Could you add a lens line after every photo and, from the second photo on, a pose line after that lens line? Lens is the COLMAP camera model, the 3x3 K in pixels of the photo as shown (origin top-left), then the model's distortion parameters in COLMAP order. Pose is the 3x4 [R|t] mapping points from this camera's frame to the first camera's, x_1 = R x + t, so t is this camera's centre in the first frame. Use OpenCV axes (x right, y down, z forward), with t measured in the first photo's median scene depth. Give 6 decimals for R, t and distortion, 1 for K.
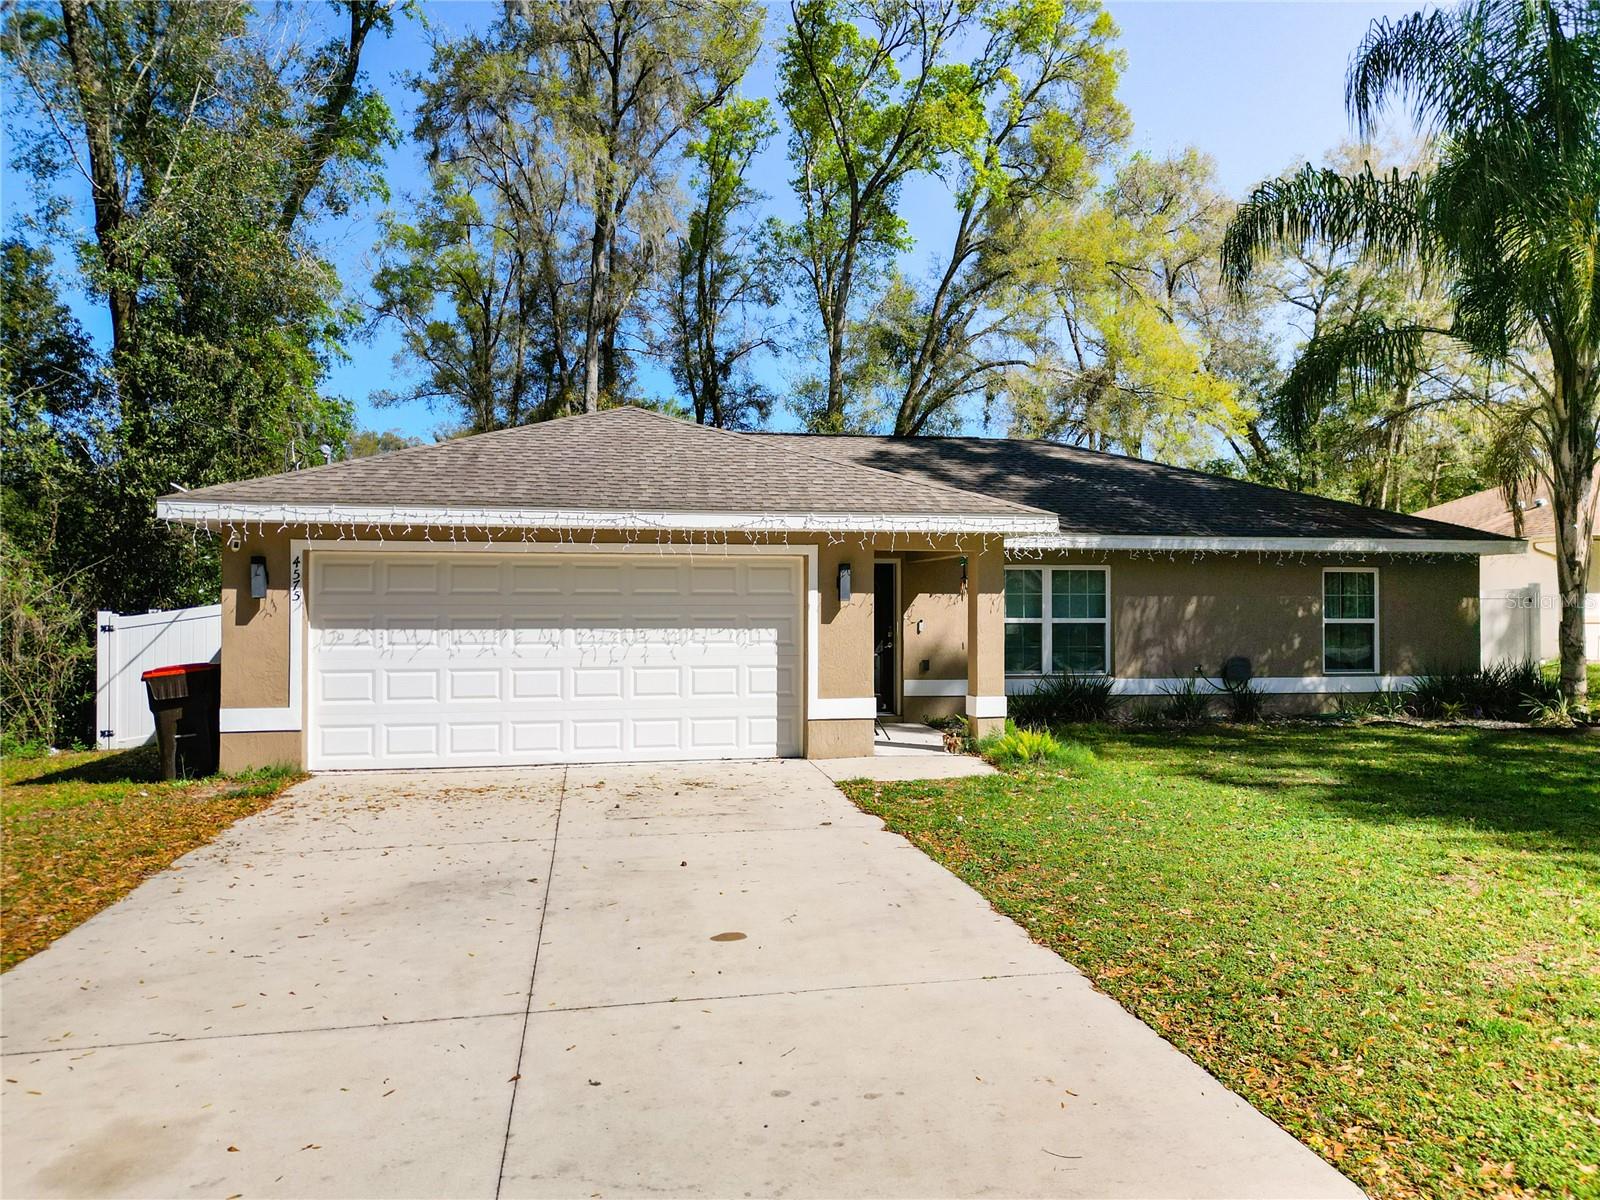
lens RADIAL K [[1091.6, 0, 836.3], [0, 1091.6, 554.7], [0, 0, 1]] dist [0.037510, -0.035898]
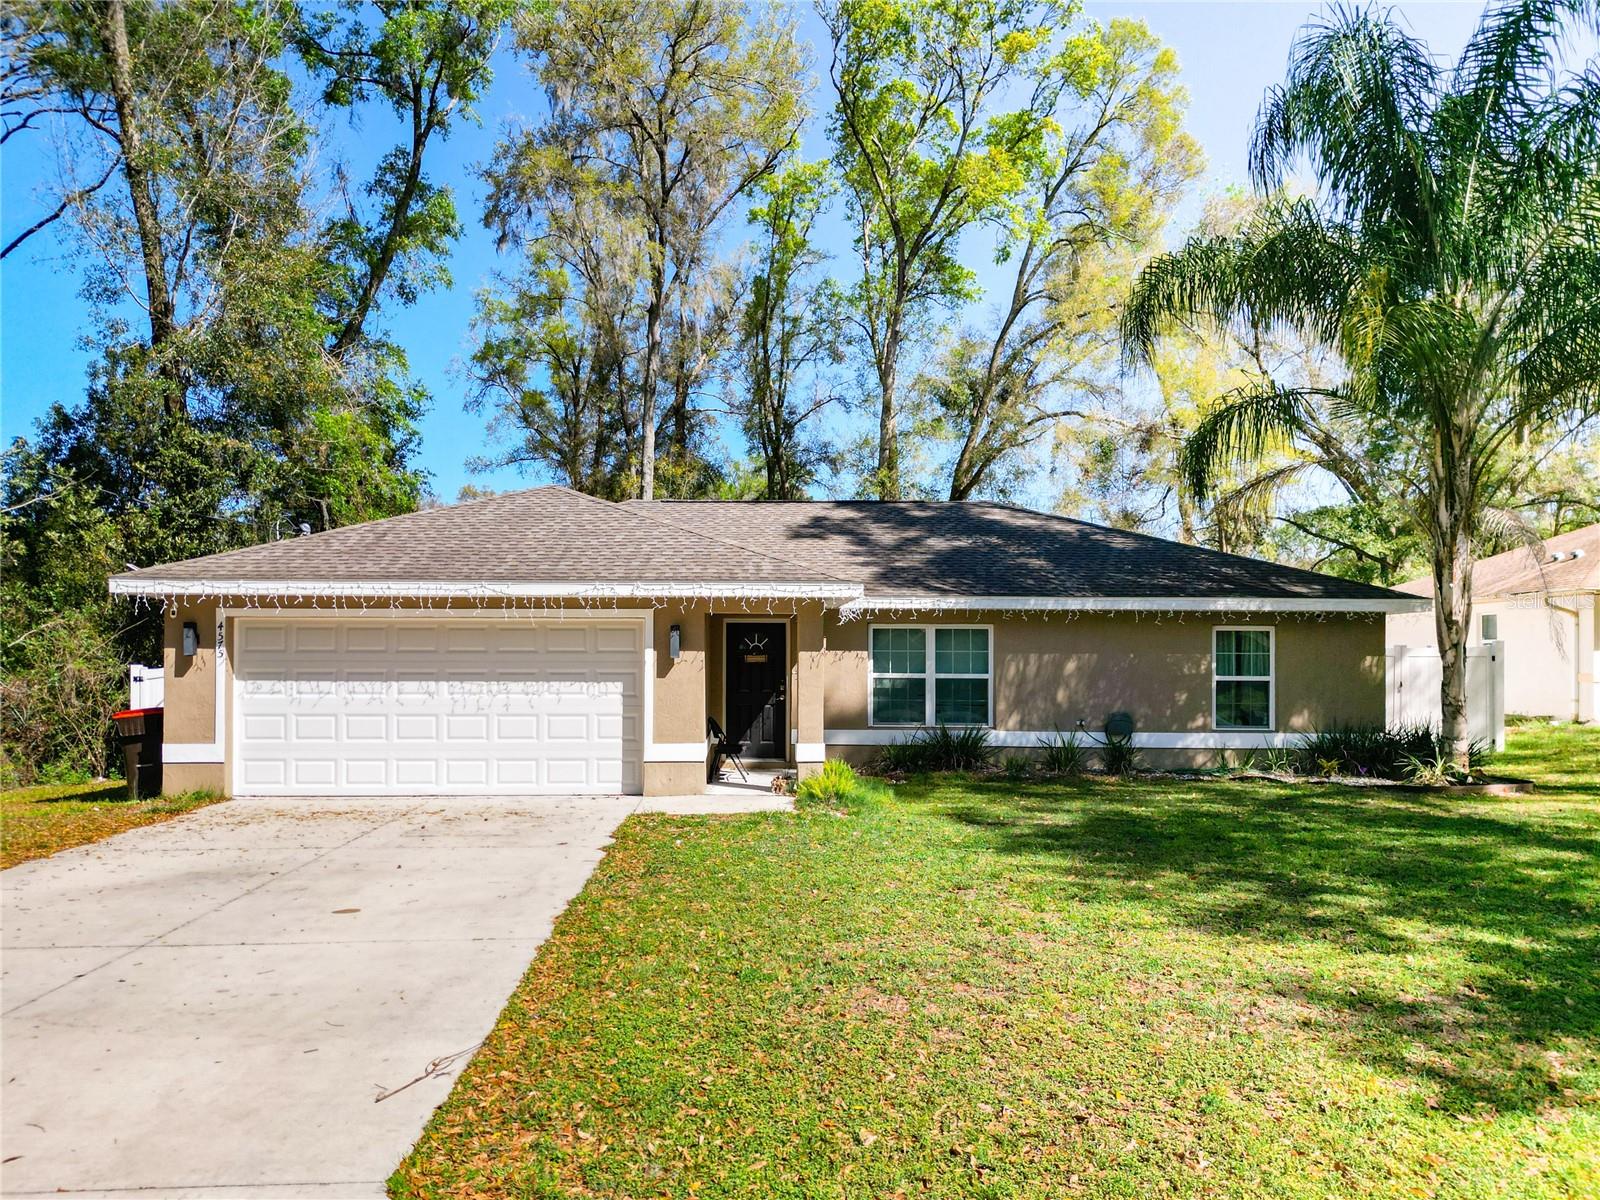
lens RADIAL K [[1111.9, 0, 789.9], [0, 1111.9, 609.9], [0, 0, 1]] dist [0.045736, -0.055678]
pose [[0.986527, -0.004026, -0.163546, 0.230611], [0.004495, 0.999987, 0.002496, -0.007824], [0.163534, -0.003197, 0.986533, -0.092657]]
